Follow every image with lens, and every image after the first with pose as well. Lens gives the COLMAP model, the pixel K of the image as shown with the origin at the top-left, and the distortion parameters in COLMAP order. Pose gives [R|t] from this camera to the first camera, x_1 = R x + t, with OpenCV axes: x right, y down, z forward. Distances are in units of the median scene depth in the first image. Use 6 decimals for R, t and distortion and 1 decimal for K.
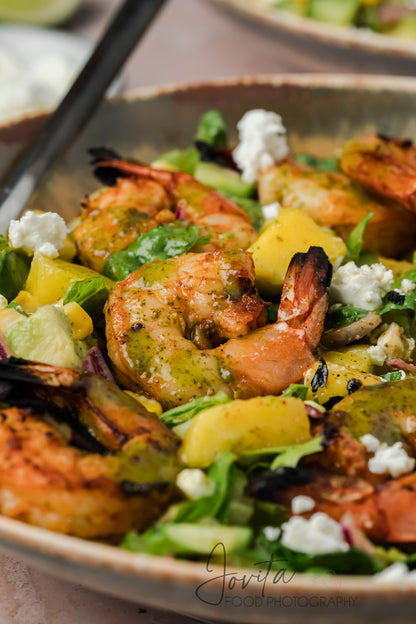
lens RADIAL K [[2533.9, 0, 208.7], [0, 2533.9, 311.5], [0, 0, 1]] dist [0.054513, 0.000000]
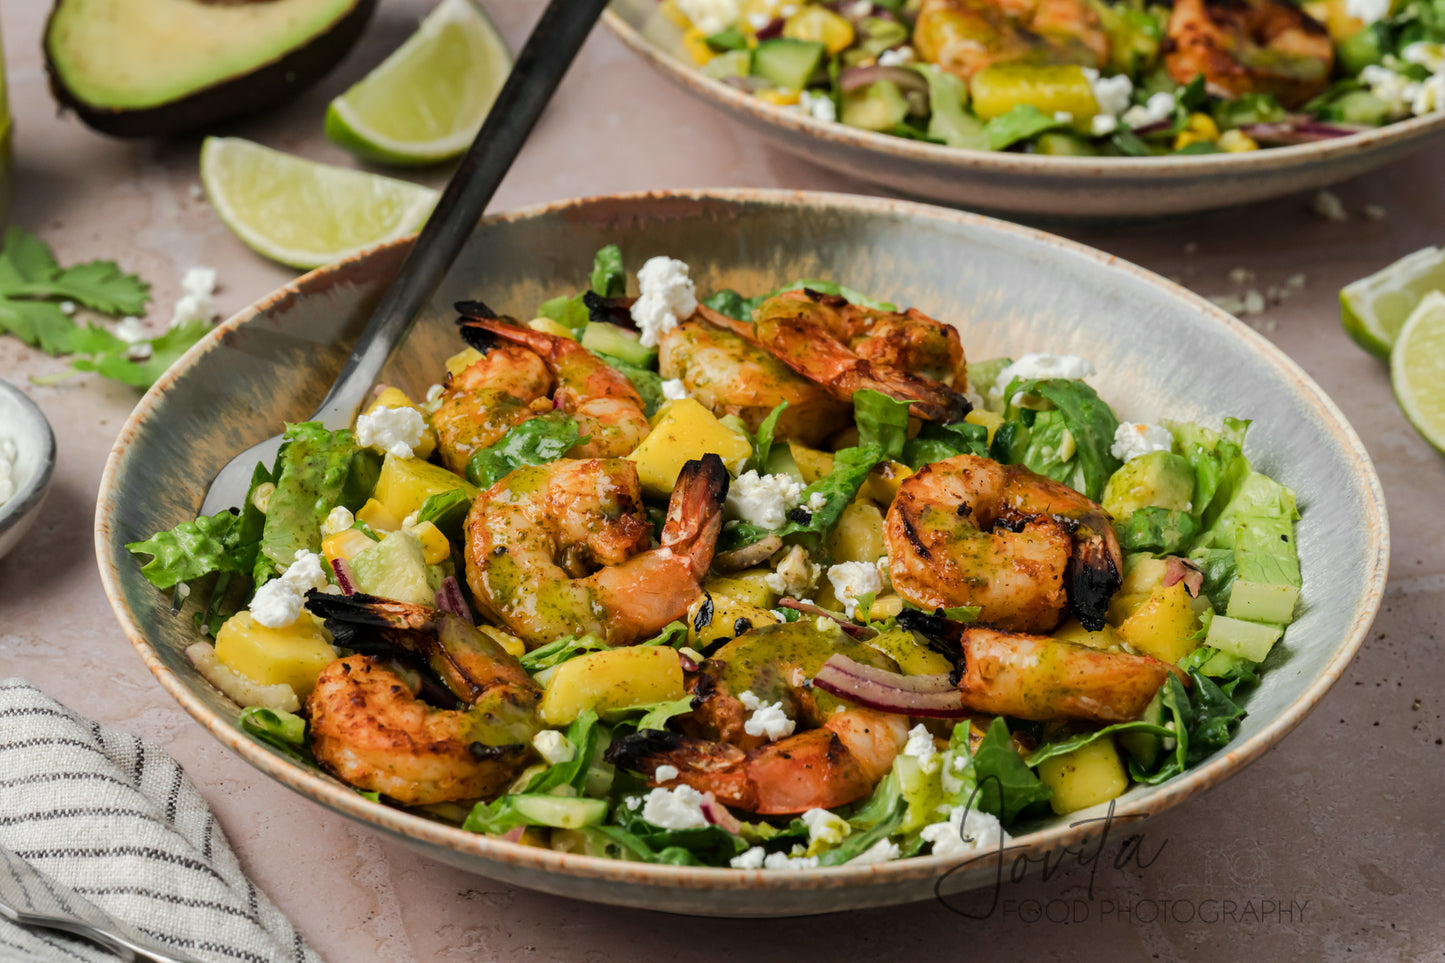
lens RADIAL K [[5867.8, 0, 721.8], [0, 5867.8, 482.4], [0, 0, 1]] dist [0.054513, 0.000000]
pose [[0.999570, 0.022427, -0.018887, 0.086315], [-0.020506, 0.995133, 0.096379, -0.214506], [0.020956, -0.095951, 0.995165, -1.020030]]
